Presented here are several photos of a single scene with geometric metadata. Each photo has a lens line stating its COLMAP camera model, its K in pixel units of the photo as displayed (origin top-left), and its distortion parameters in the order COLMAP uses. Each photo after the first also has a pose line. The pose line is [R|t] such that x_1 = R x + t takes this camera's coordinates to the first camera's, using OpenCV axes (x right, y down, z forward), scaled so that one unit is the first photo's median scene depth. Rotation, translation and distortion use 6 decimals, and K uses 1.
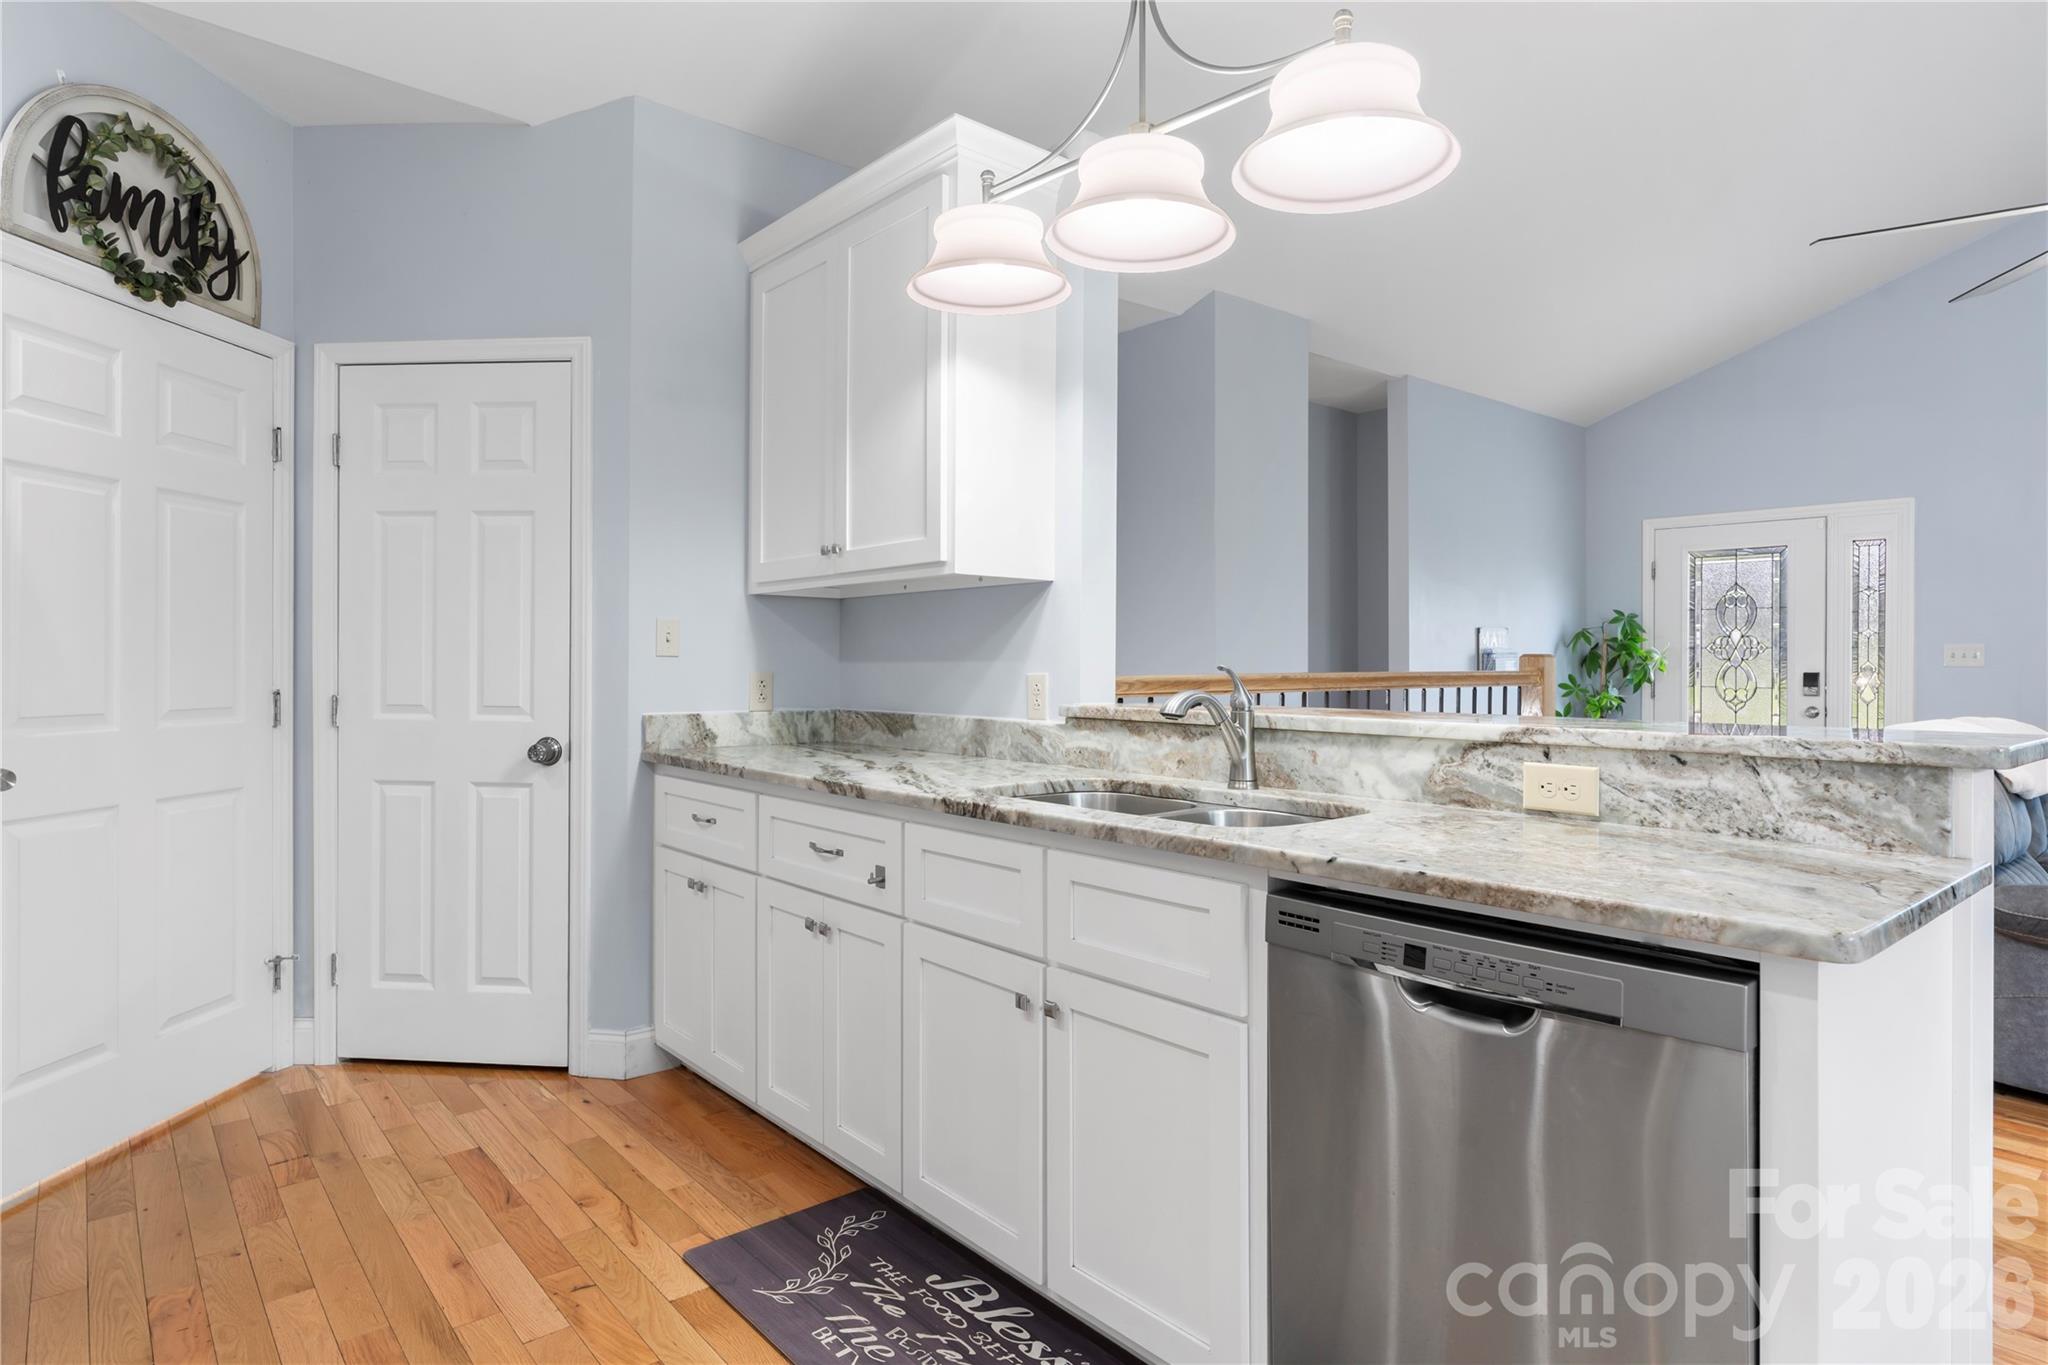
lens RADIAL K [[1133.2, 0, 1023.5], [0, 1133.2, 667.2], [0, 0, 1]] dist [-0.004731, -0.002071]
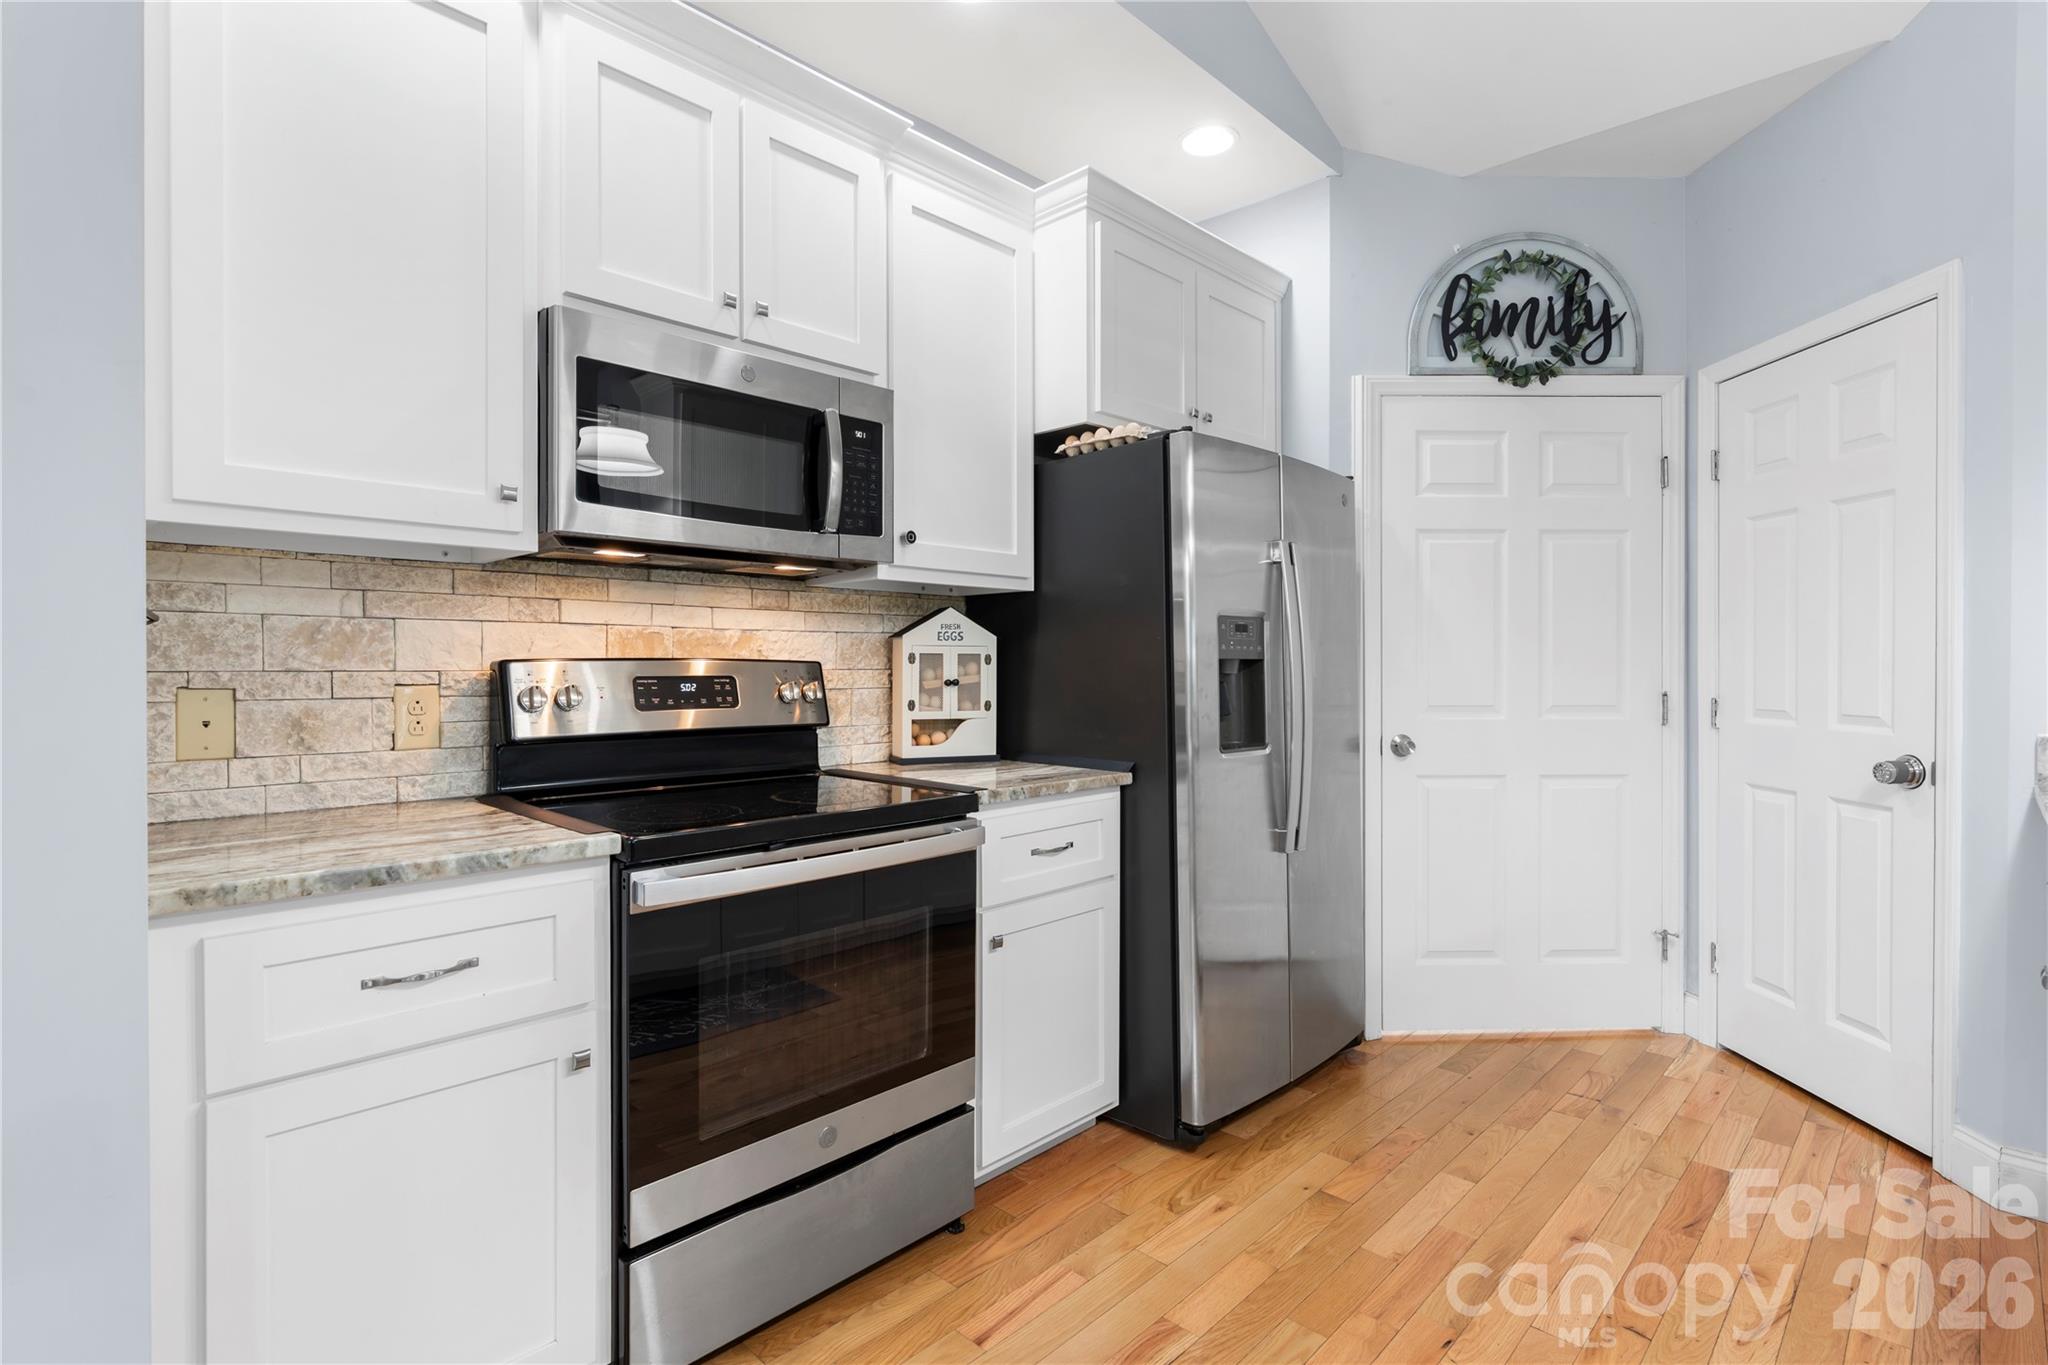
lens RADIAL K [[980.2, 0, 1018.1], [0, 980.2, 676.8], [0, 0, 1]] dist [-0.007834, 0.002679]
pose [[0.089578, 0.005417, -0.995965, 0.270687], [-0.002527, 0.999983, 0.005211, 0.001895], [0.995977, 0.002050, 0.089590, 0.306451]]
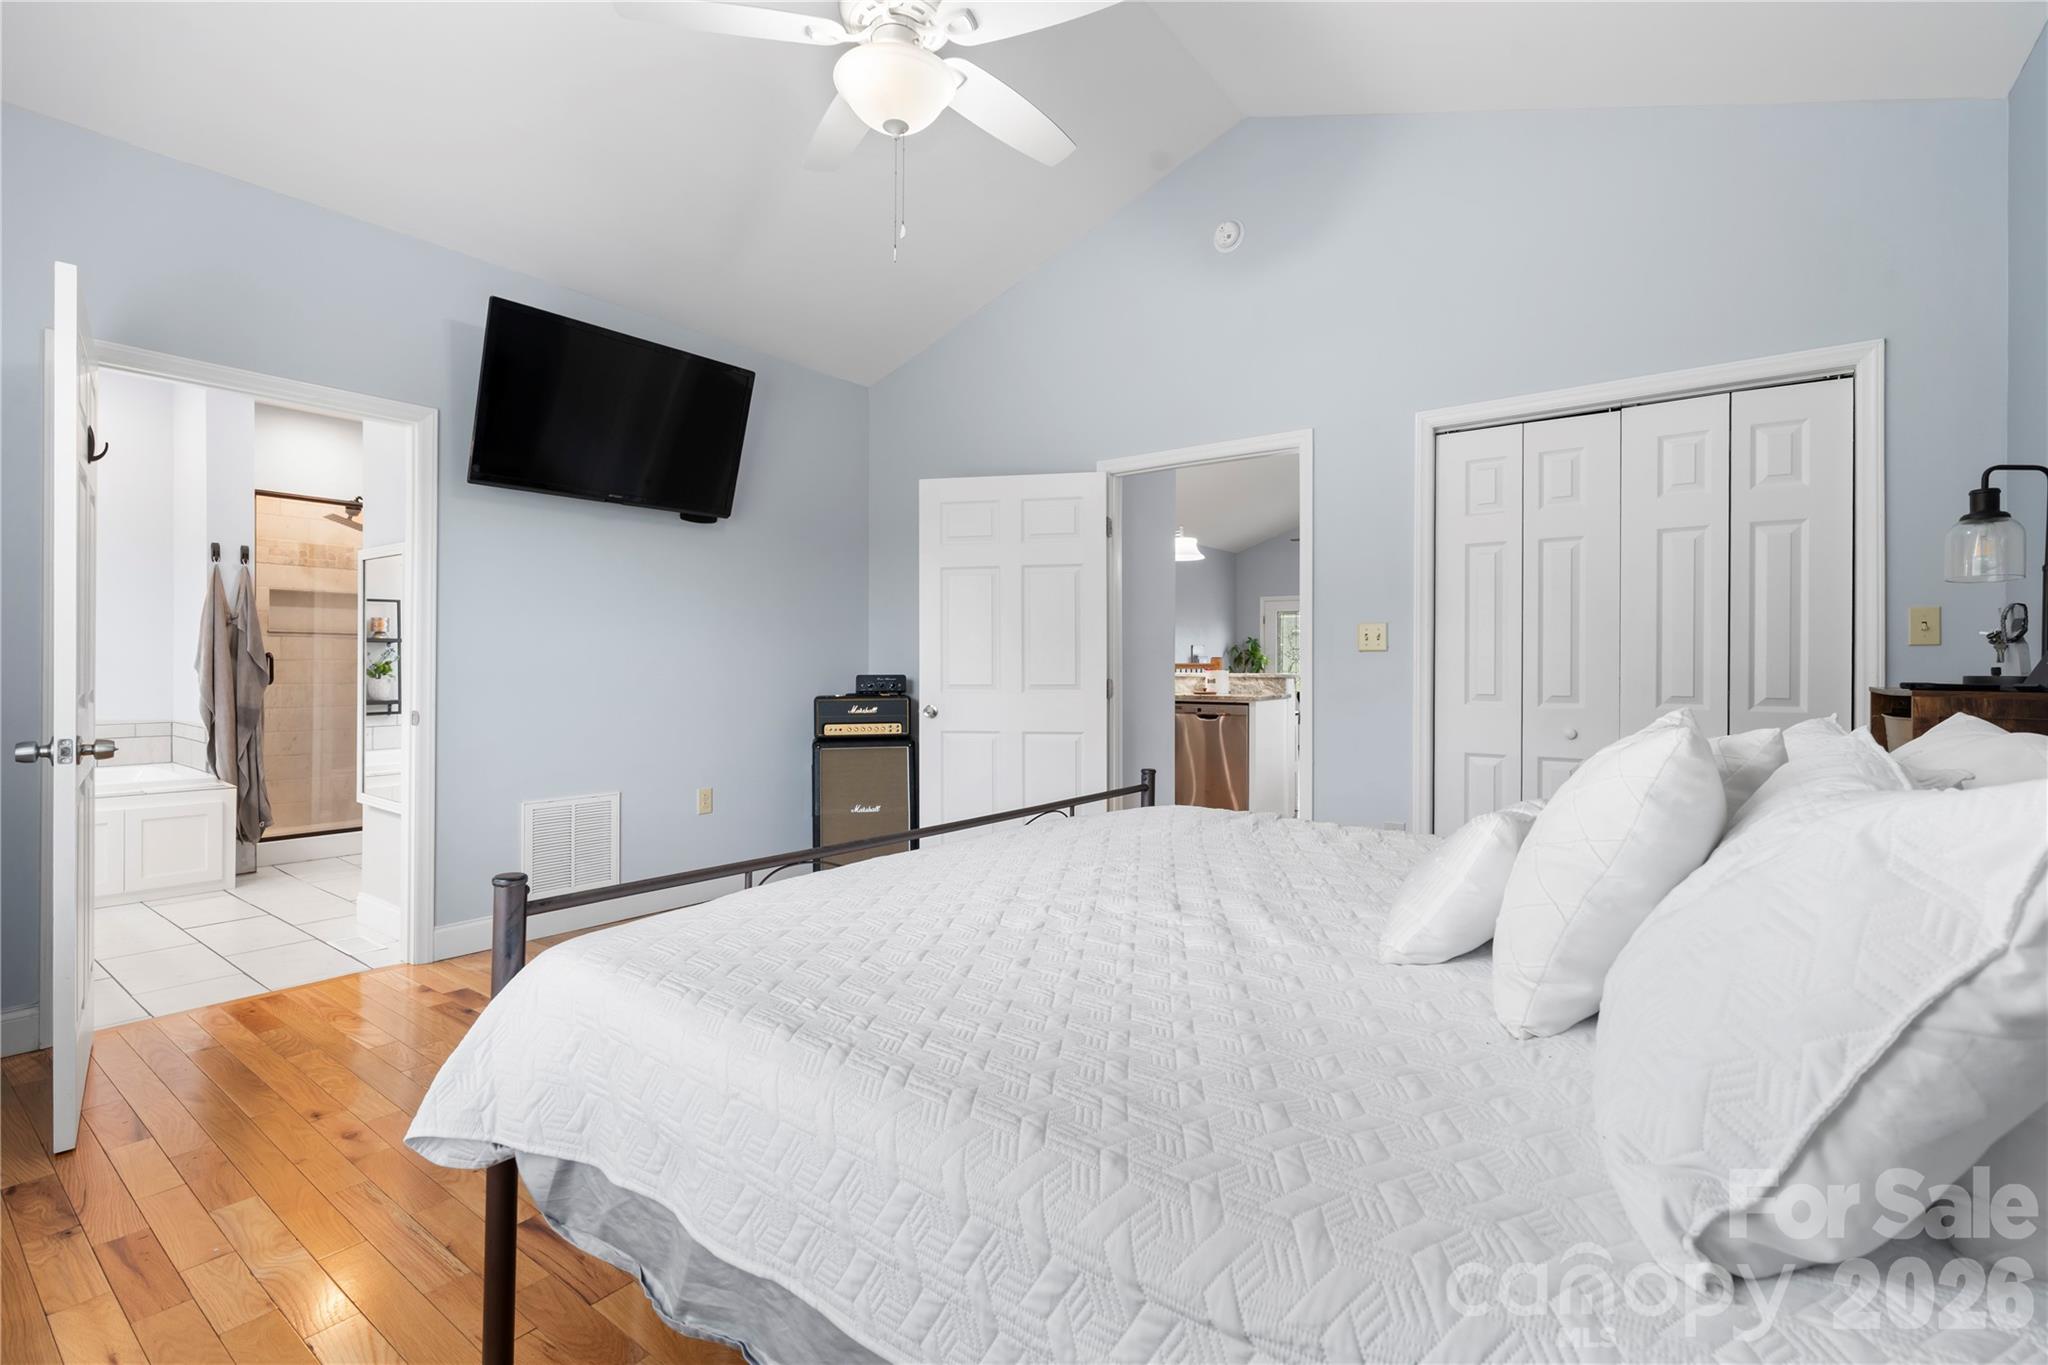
lens RADIAL K [[936.4, 0, 1012.5], [0, 936.4, 678.9], [0, 0, 1]] dist [-0.000967, -0.000302]
pose [[0.976886, -0.001277, 0.213758, -0.904662], [-0.001981, 0.999885, 0.015027, 0.014537], [-0.213753, -0.015103, 0.976771, -1.951397]]
